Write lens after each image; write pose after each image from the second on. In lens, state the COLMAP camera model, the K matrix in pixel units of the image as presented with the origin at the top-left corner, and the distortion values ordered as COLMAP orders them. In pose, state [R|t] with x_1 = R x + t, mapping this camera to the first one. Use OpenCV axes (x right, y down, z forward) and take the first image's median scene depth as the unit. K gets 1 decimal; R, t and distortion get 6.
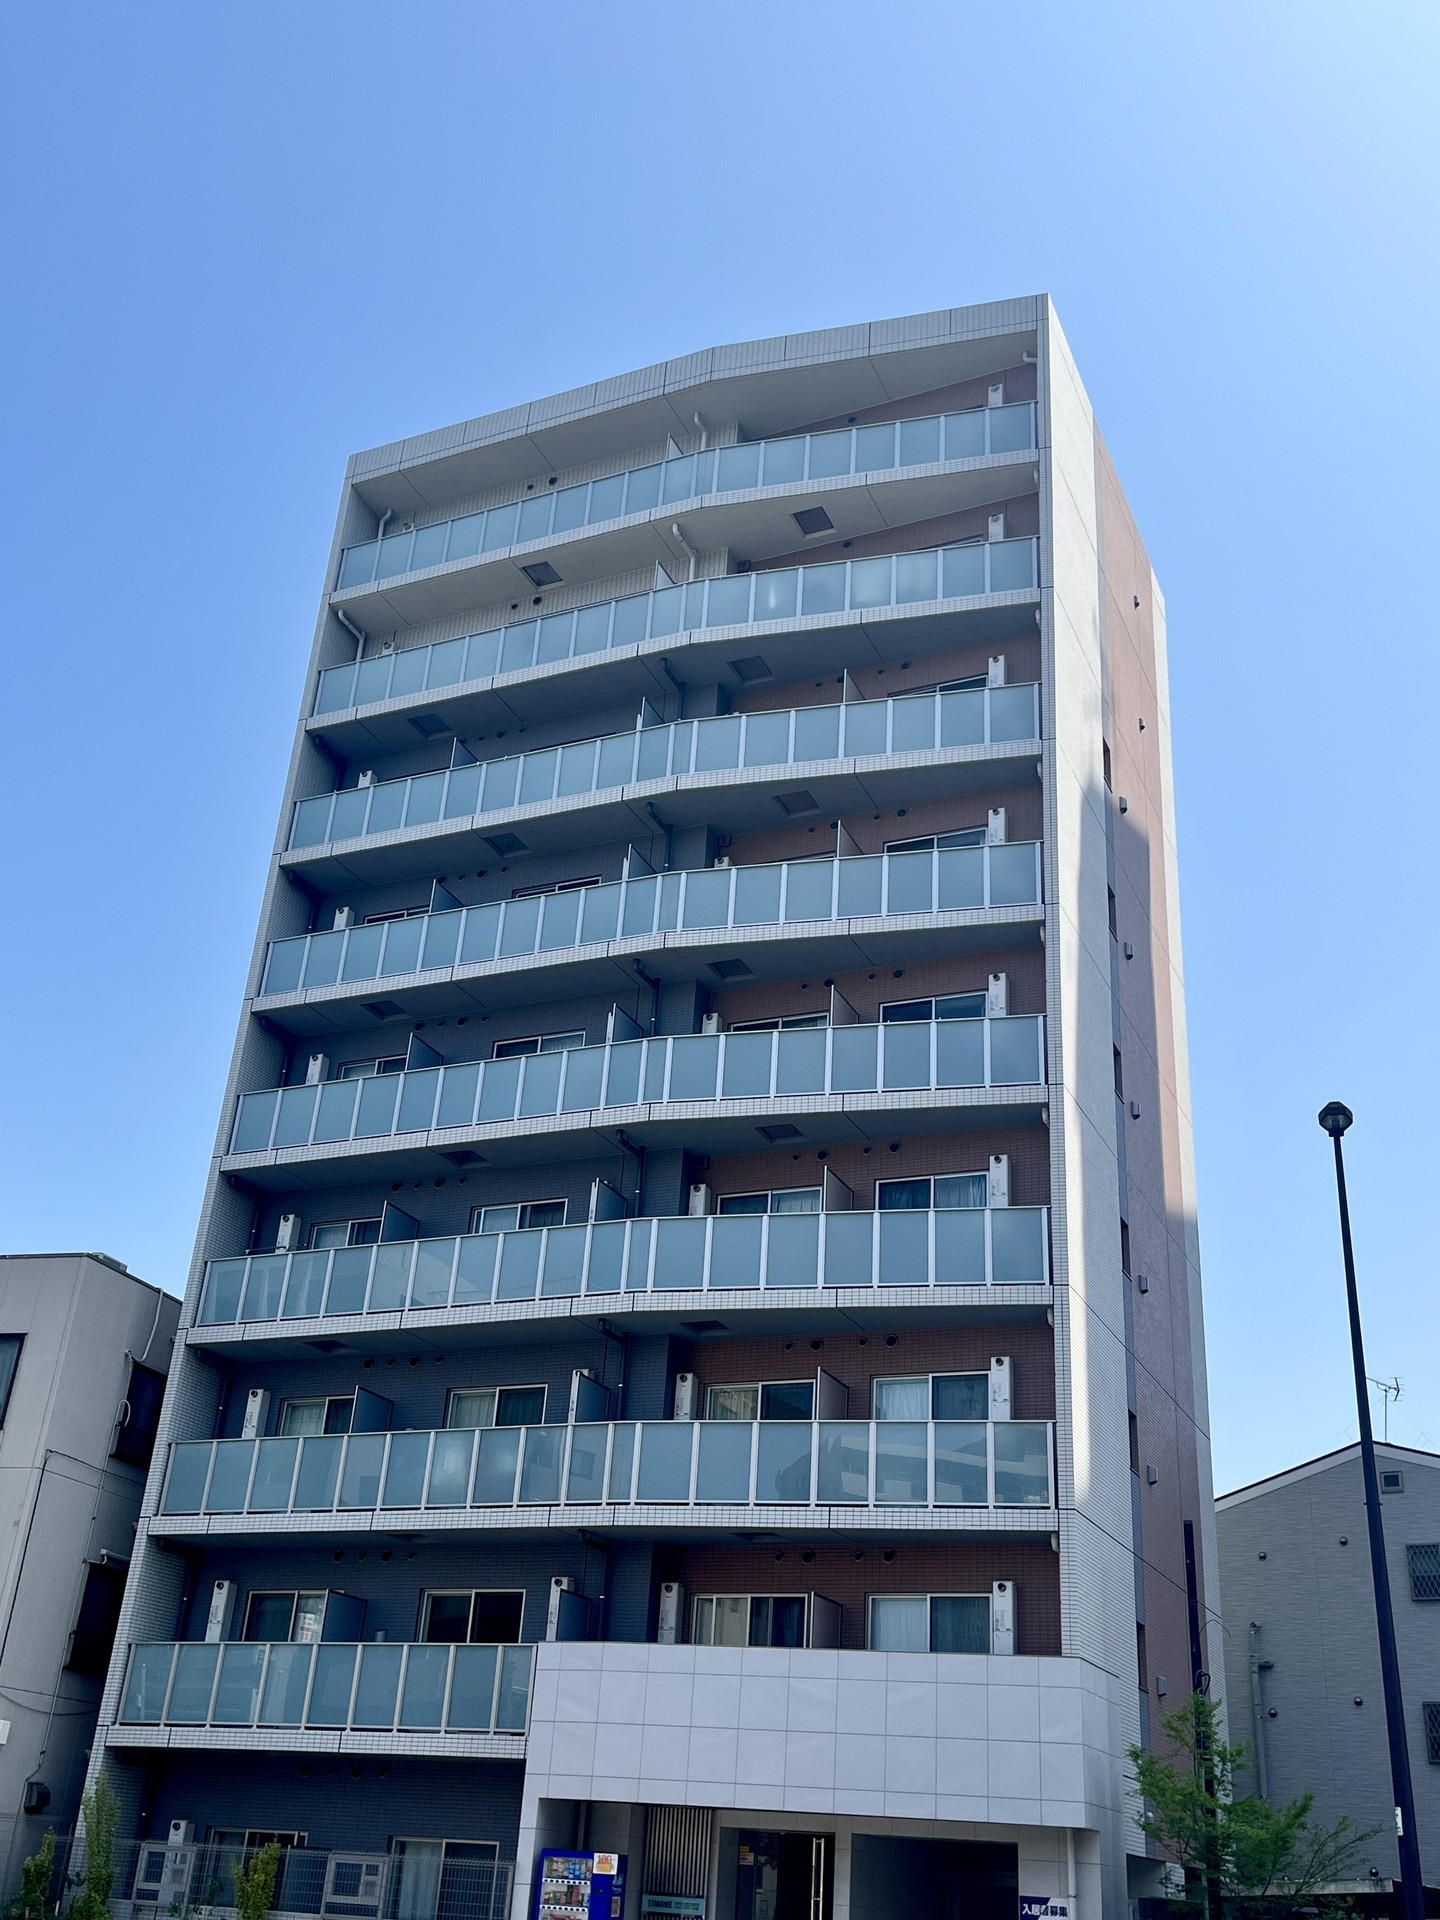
lens RADIAL K [[1840.6, 0, 720.0], [0, 1840.6, 960.0], [0, 0, 1]] dist [0.047915, -0.017414]
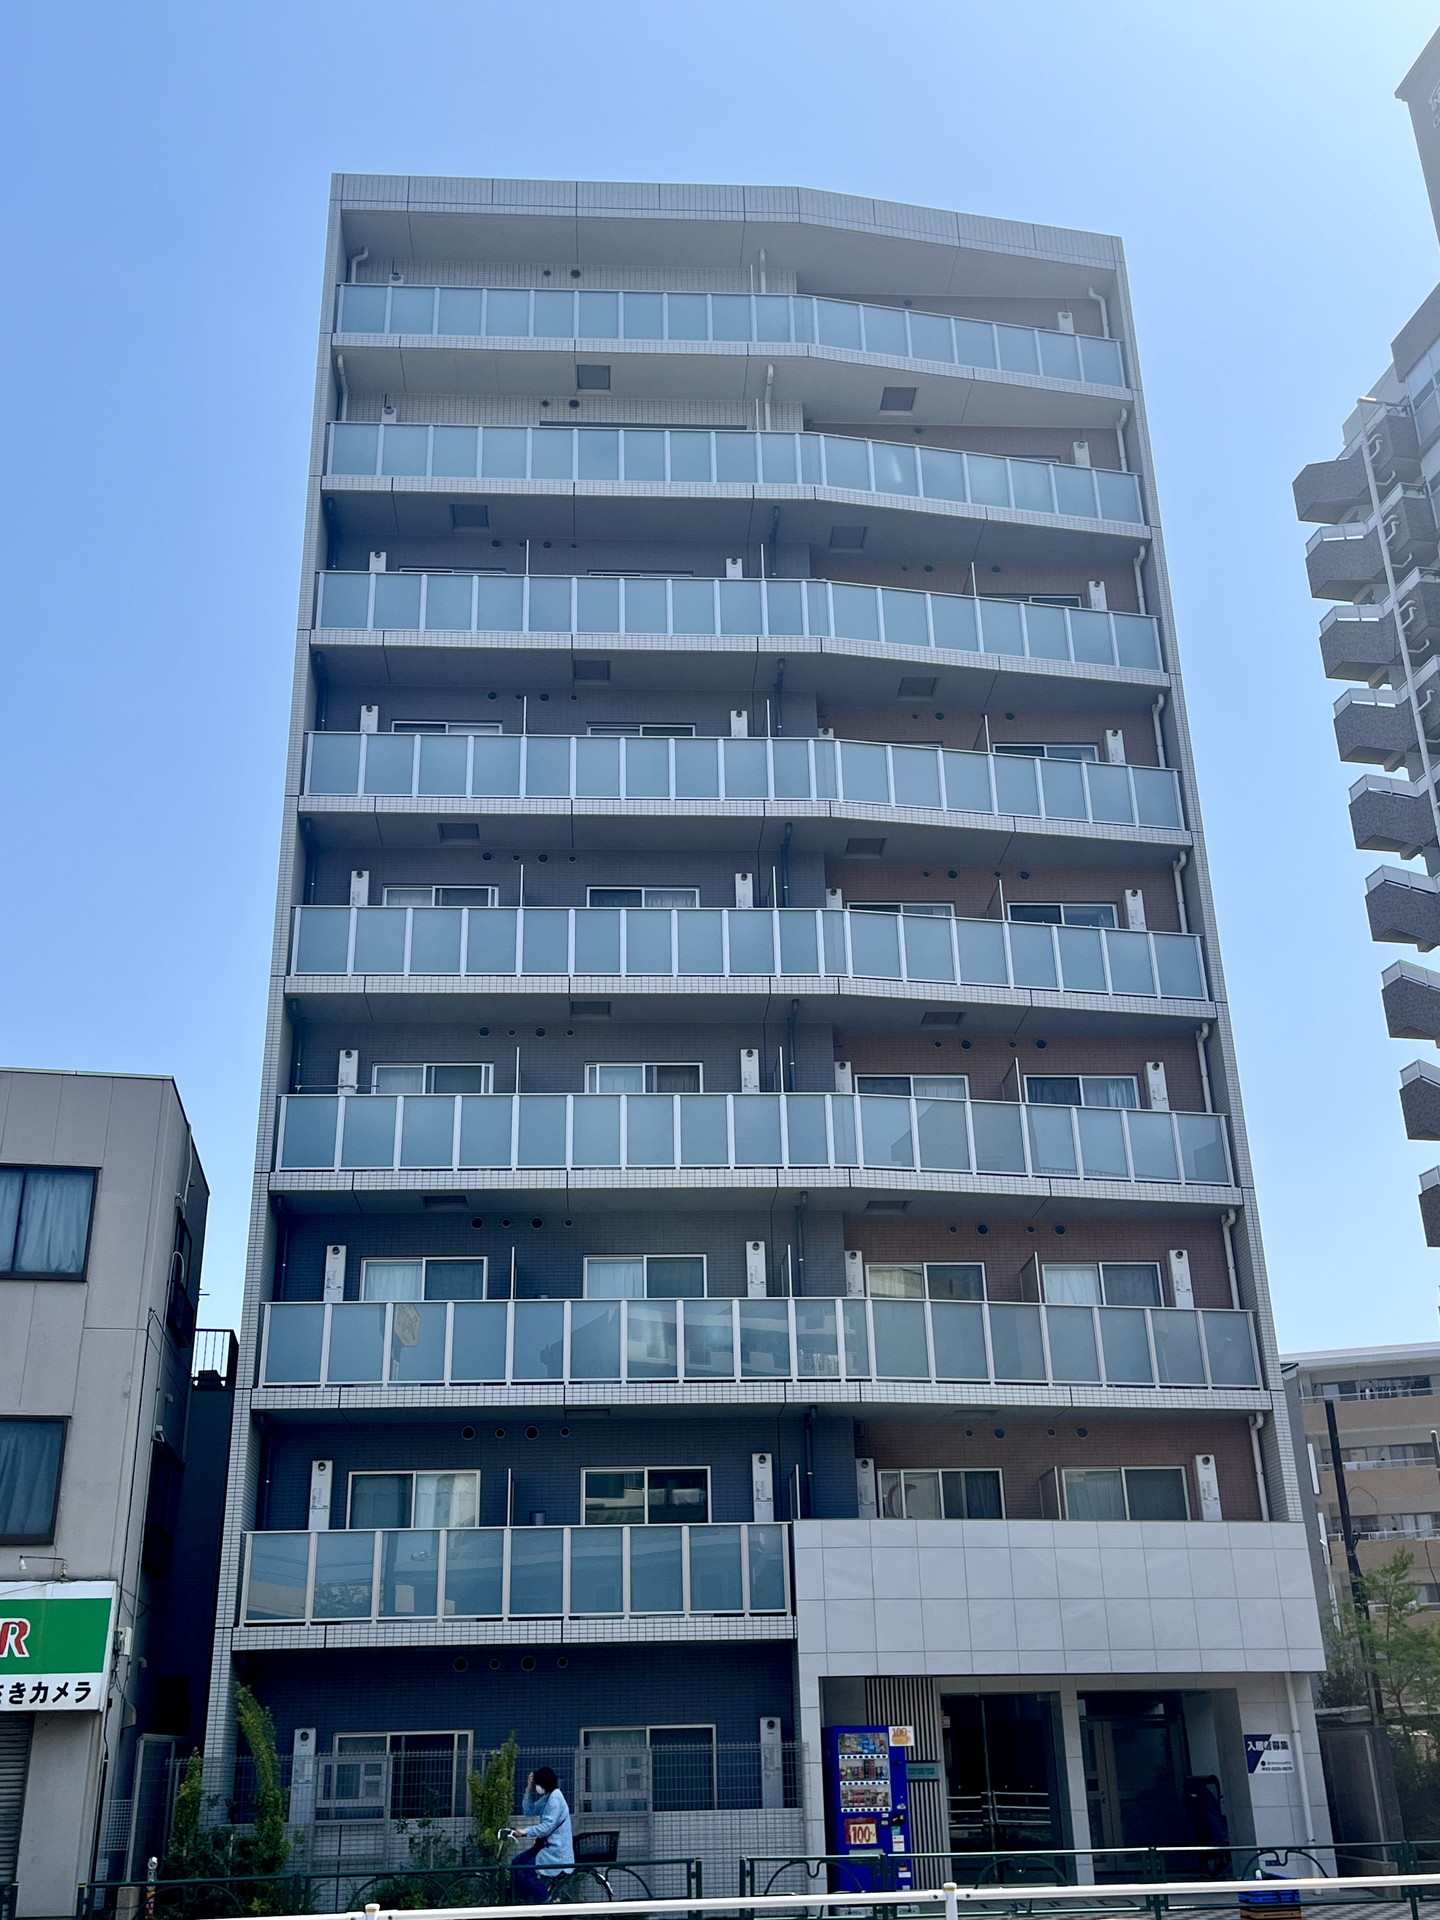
lens RADIAL K [[1855.7, 0, 715.7], [0, 1855.7, 952.6], [0, 0, 1]] dist [0.032958, 0.002010]
pose [[0.882830, 0.113052, 0.455885, -0.612736], [-0.140817, 0.989660, 0.027275, 0.054810], [-0.448087, -0.088275, 0.889621, 0.182070]]
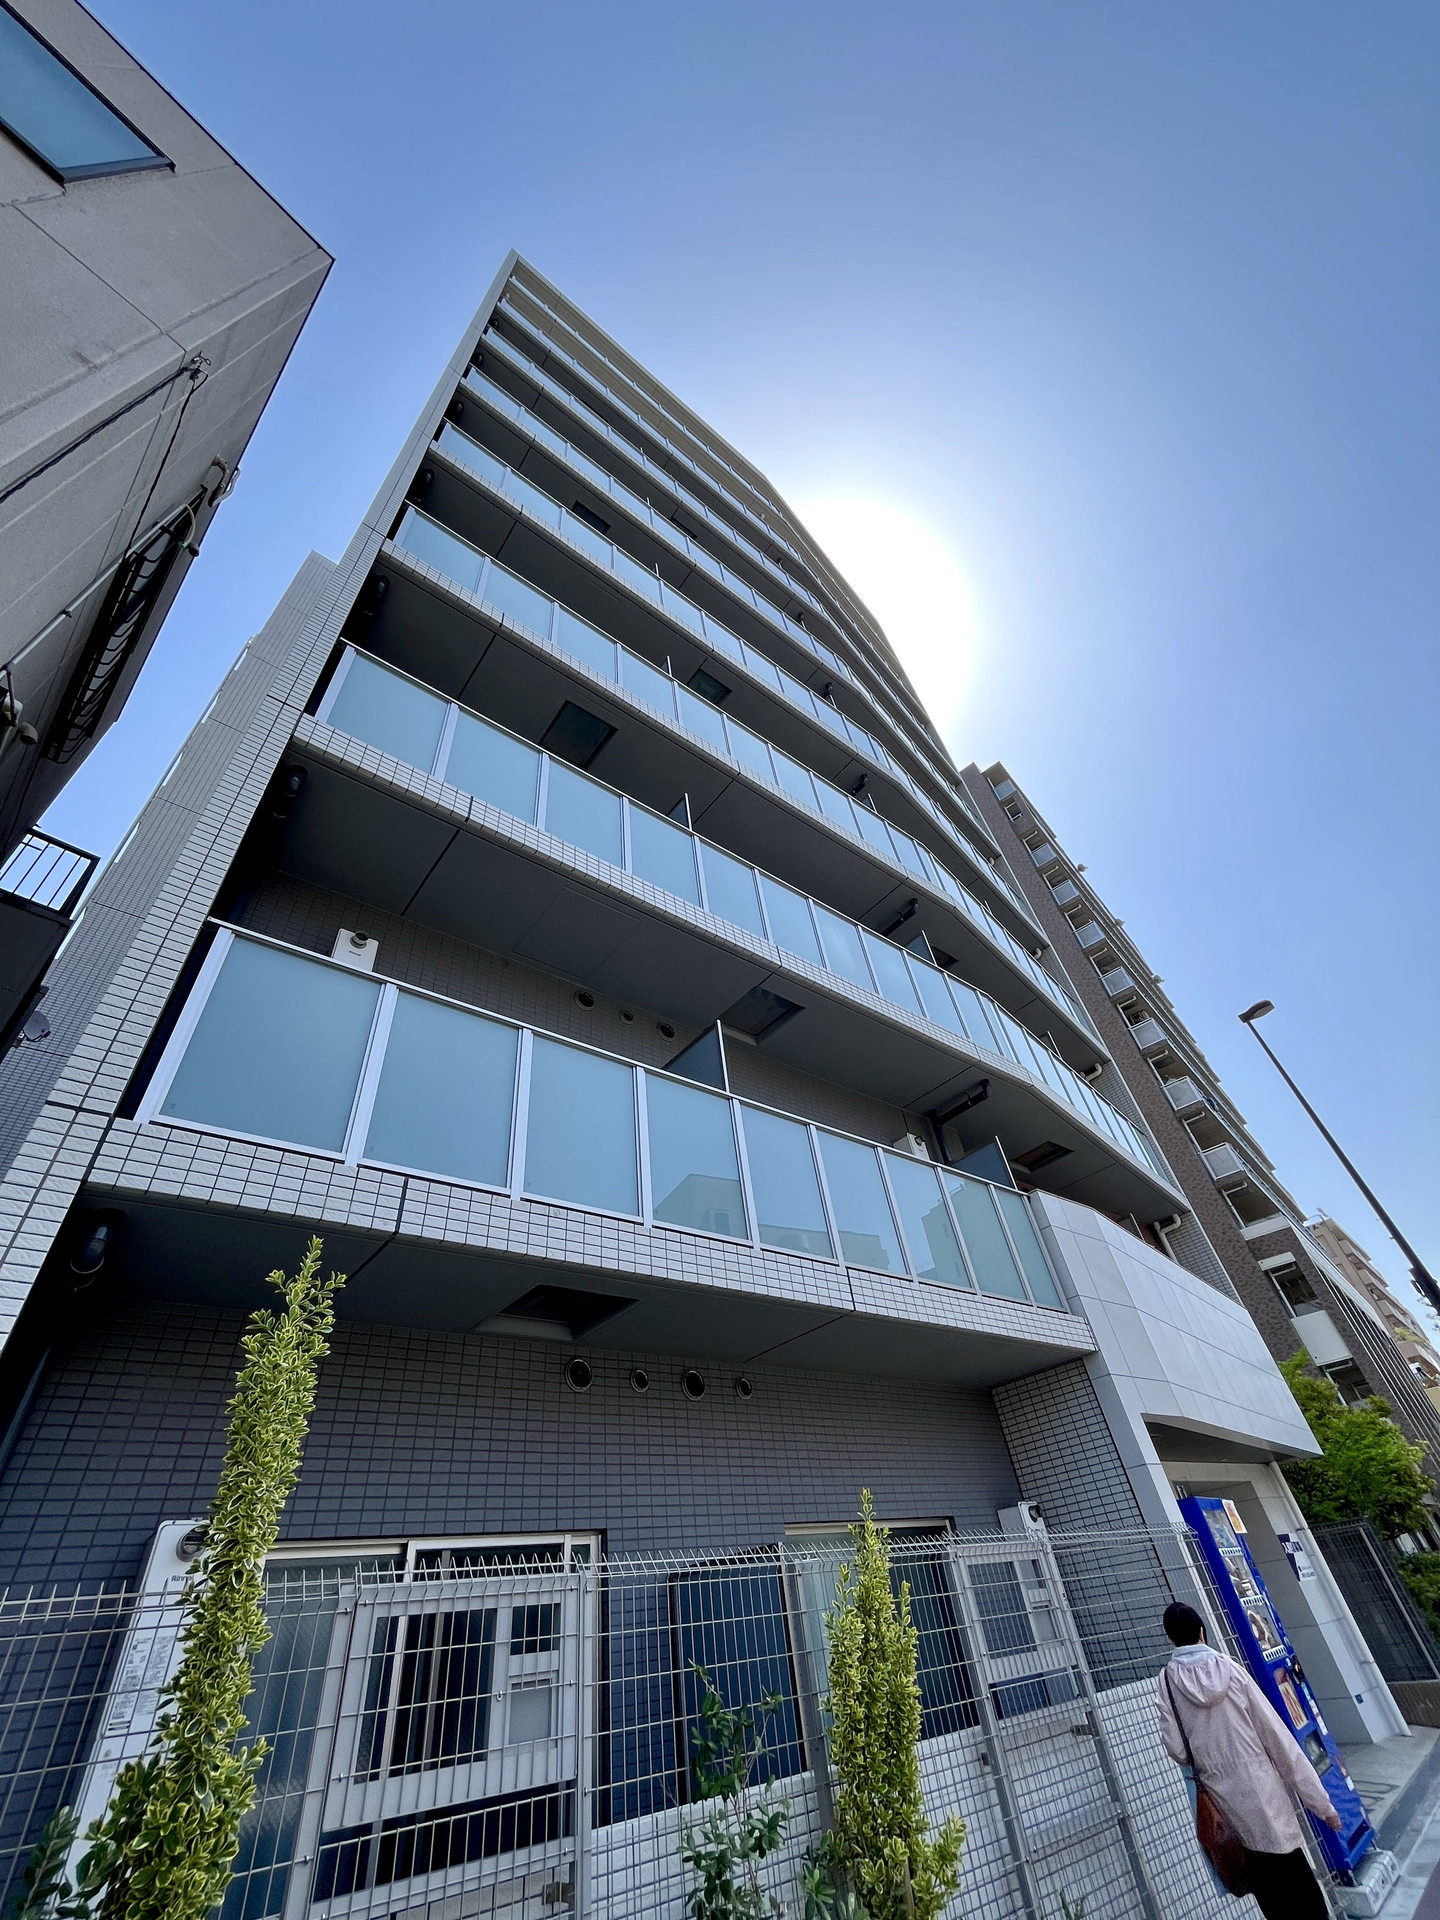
lens RADIAL K [[770.7, 0, 722.0], [0, 770.7, 951.6], [0, 0, 1]] dist [-0.003157, -0.000433]
pose [[0.445440, 0.517475, 0.730618, -0.419585], [-0.278794, 0.855646, -0.436054, 0.455280], [-0.850798, -0.009456, 0.525408, 0.953436]]
